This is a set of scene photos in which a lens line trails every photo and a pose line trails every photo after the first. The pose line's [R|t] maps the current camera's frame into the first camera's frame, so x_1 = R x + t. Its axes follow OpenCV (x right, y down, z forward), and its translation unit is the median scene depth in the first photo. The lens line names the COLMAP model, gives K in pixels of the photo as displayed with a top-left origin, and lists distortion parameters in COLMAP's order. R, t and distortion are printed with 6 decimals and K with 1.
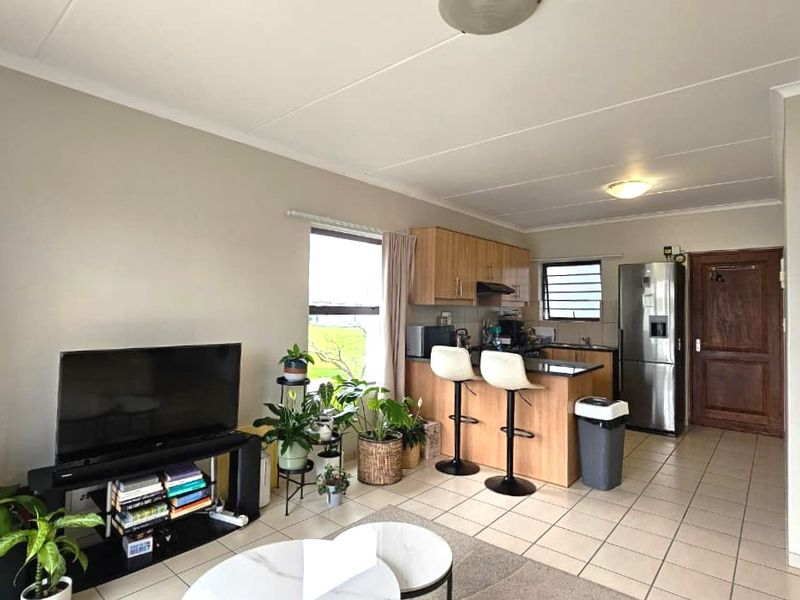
lens RADIAL K [[446.9, 0, 398.5], [0, 446.9, 299.9], [0, 0, 1]] dist [-0.001019, -0.002604]
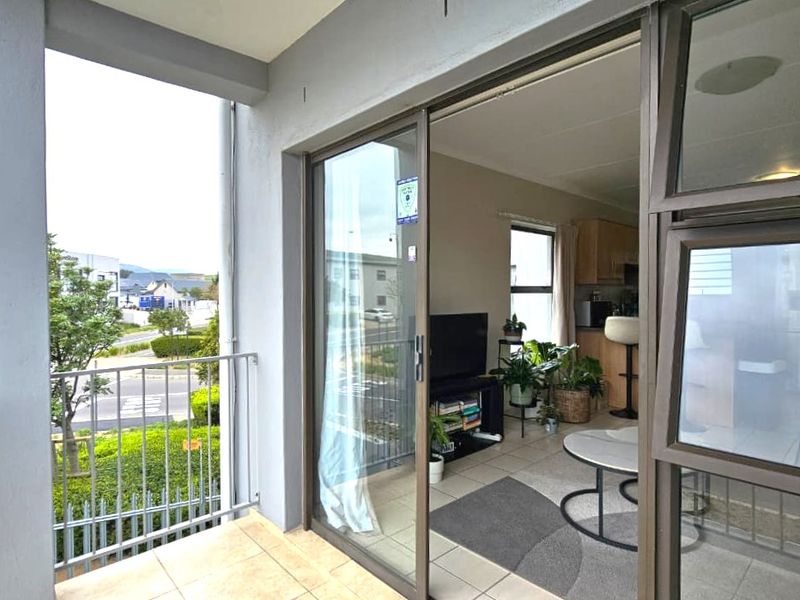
lens RADIAL K [[446.9, 0, 406.8], [0, 446.9, 298.5], [0, 0, 1]] dist [-0.001019, -0.002604]
pose [[0.991930, -0.014254, -0.125982, -0.247720], [0.018178, 0.999383, 0.030053, 0.004021], [0.125476, -0.032101, 0.991577, -0.230712]]
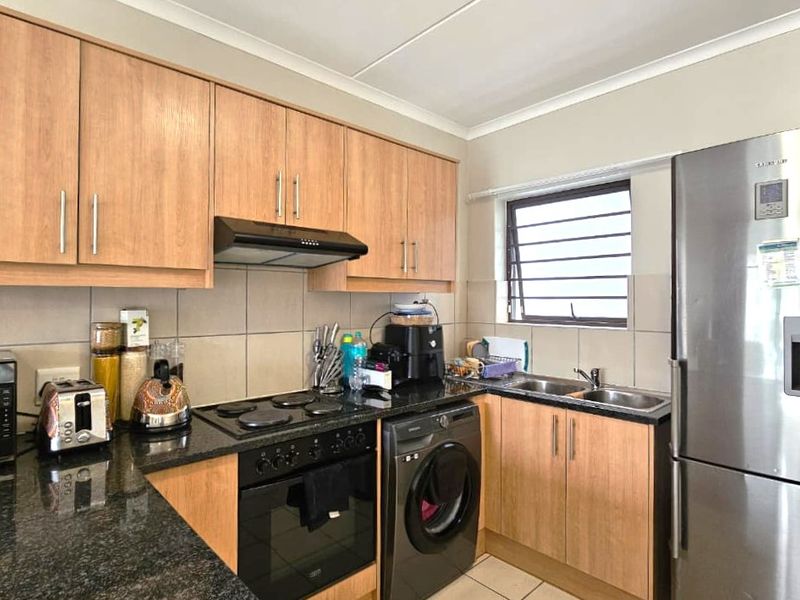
lens RADIAL K [[446.9, 0, 395.8], [0, 446.9, 299.2], [0, 0, 1]] dist [-0.001019, -0.002604]
pose [[0.993230, -0.009112, -0.115802, 0.355961], [0.011224, 0.999782, 0.017598, 0.016181], [0.115617, -0.018778, 0.993116, 0.707160]]
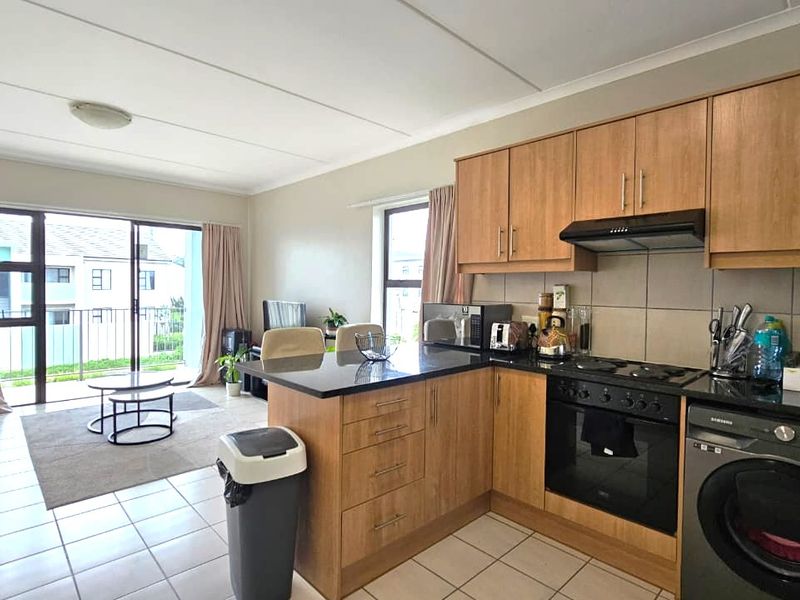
lens RADIAL K [[446.9, 0, 395.5], [0, 446.9, 295.9], [0, 0, 1]] dist [-0.001019, -0.002604]
pose [[-0.117193, 0.008072, -0.993076, 0.703566], [0.010223, 0.999924, 0.006921, 0.035048], [0.993057, -0.009341, -0.117266, 0.888432]]
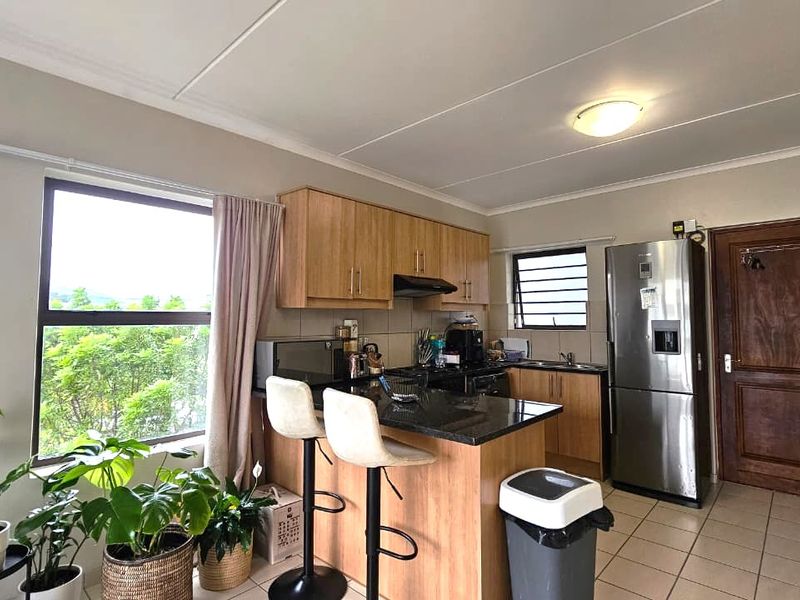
lens RADIAL K [[446.9, 0, 396.0], [0, 446.9, 297.7], [0, 0, 1]] dist [-0.001019, -0.002604]
pose [[0.999111, -0.016152, -0.038951, 0.210596], [0.015044, 0.999479, -0.028561, 0.014550], [0.039392, 0.027949, 0.998833, 0.324560]]
